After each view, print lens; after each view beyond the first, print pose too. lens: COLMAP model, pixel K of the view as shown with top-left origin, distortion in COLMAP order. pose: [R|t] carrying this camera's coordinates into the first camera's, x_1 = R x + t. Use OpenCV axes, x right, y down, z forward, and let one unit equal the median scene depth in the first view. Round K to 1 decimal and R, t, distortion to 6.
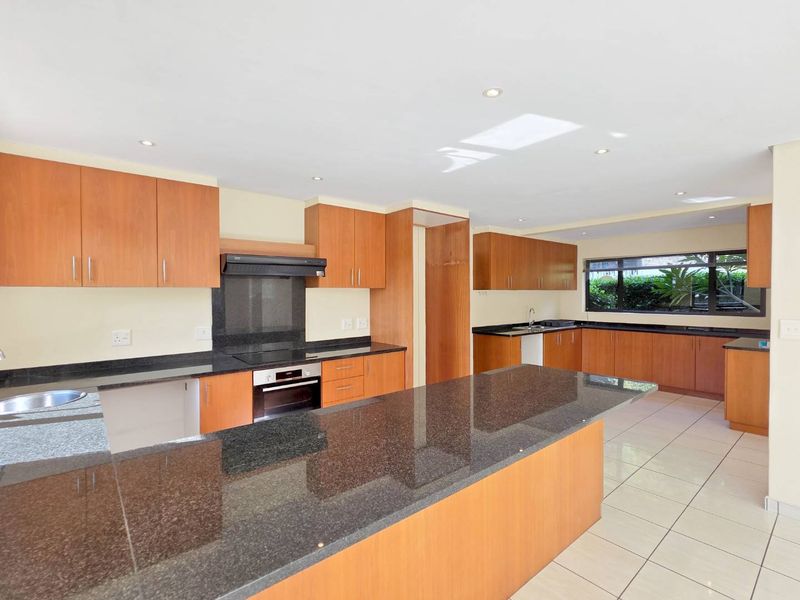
lens RADIAL K [[392.9, 0, 391.9], [0, 392.9, 301.0], [0, 0, 1]] dist [0.013048, -0.000849]
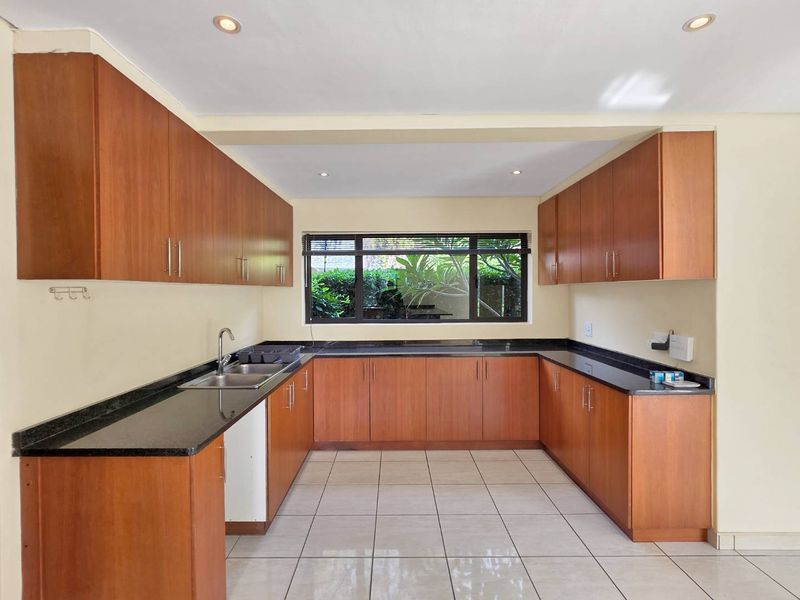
lens RADIAL K [[392.9, 0, 391.9], [0, 392.9, 301.0], [0, 0, 1]] dist [0.013048, -0.000849]
pose [[0.651215, -0.017908, 0.758682, 0.226961], [0.017054, 0.999814, 0.008962, -0.016610], [-0.758702, 0.007102, 0.651400, 0.875045]]
